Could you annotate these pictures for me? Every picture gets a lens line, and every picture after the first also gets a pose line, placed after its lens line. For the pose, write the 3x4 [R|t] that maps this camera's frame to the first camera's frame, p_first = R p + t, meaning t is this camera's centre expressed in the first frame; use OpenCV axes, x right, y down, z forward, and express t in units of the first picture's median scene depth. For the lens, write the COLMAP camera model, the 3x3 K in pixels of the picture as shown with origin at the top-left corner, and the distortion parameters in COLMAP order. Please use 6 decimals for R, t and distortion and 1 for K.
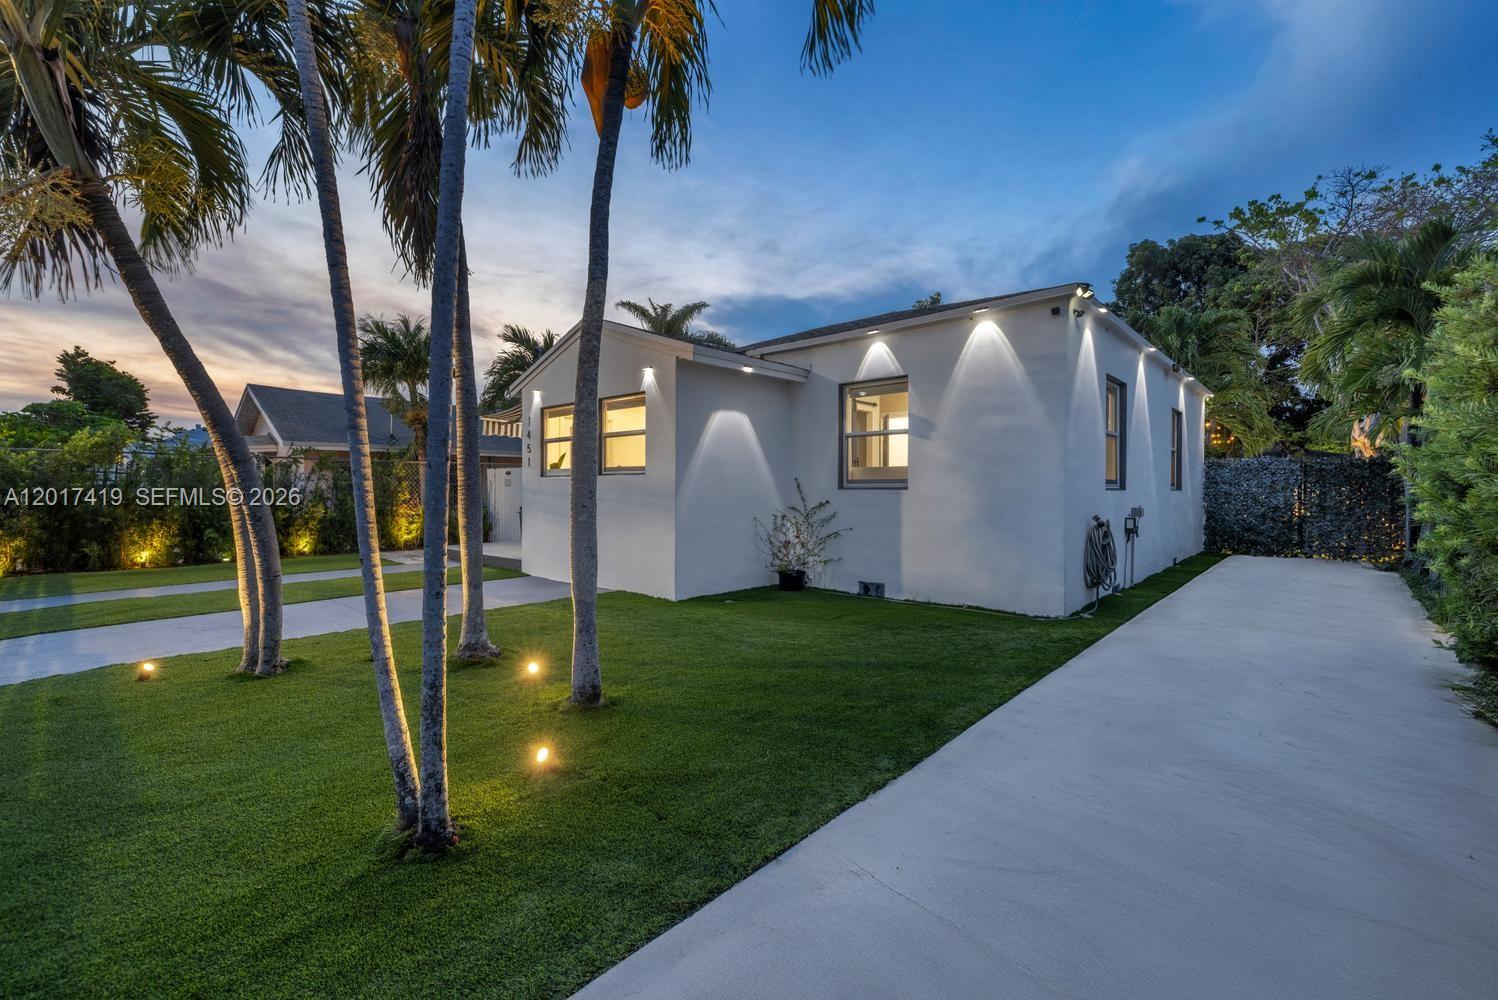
lens RADIAL K [[628.3, 0, 738.8], [0, 628.3, 492.0], [0, 0, 1]] dist [-0.001146, -0.000087]
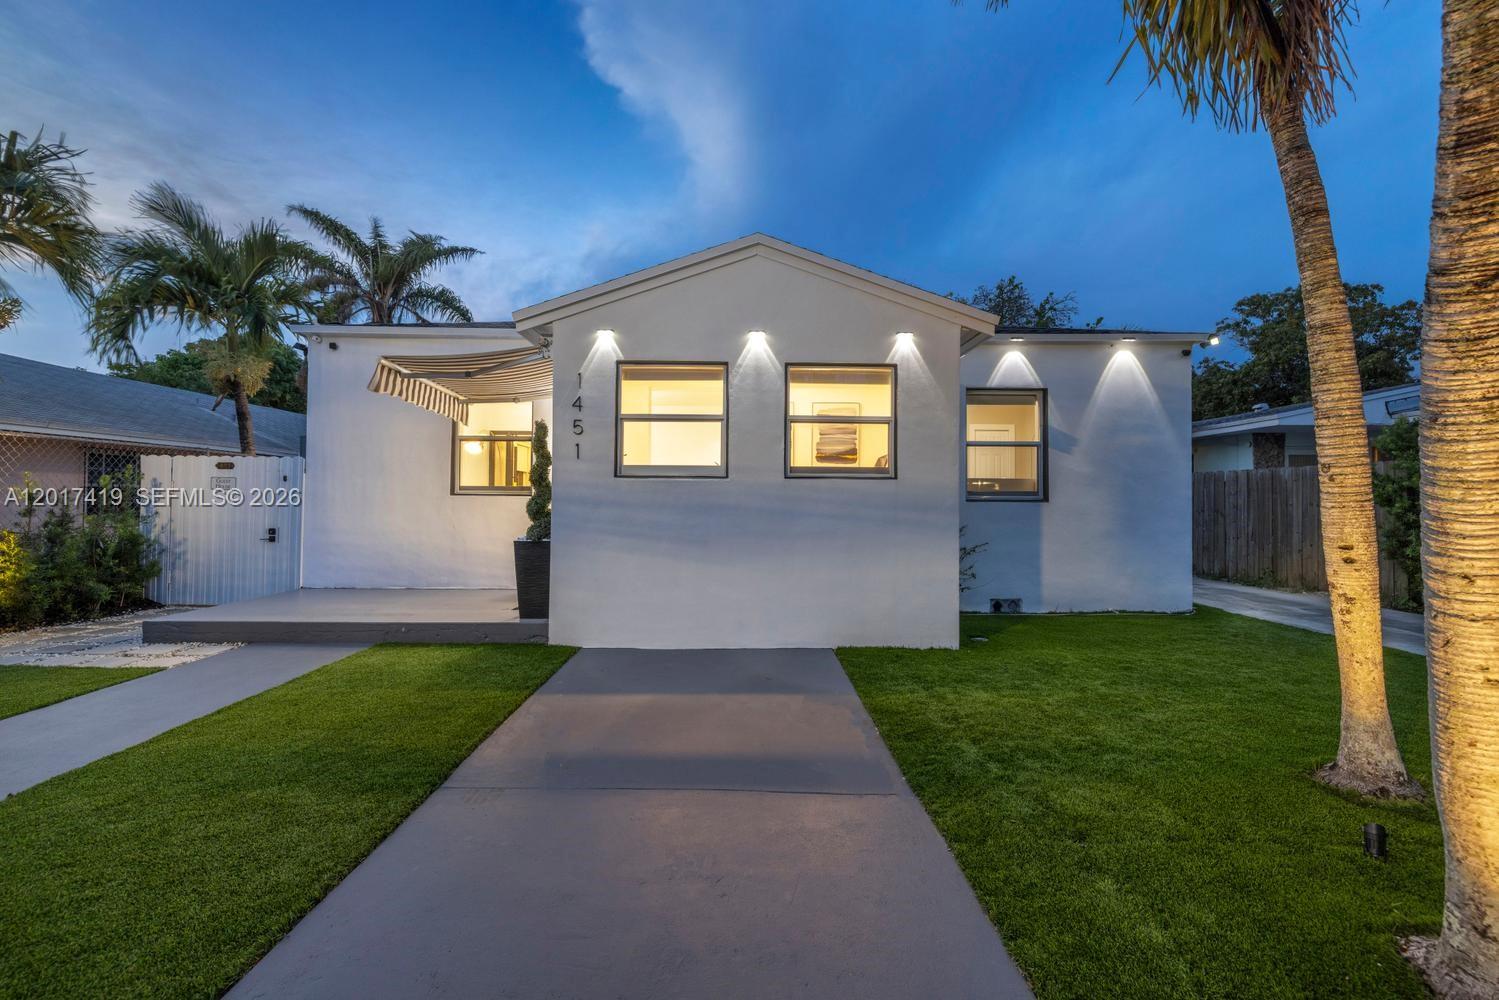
lens RADIAL K [[628.7, 0, 739.3], [0, 628.7, 492.0], [0, 0, 1]] dist [-0.001146, -0.000087]
pose [[0.729029, 0.015893, 0.684298, -0.756397], [-0.001780, 0.999771, -0.021323, 0.002370], [-0.684480, 0.014327, 0.728891, 0.585785]]
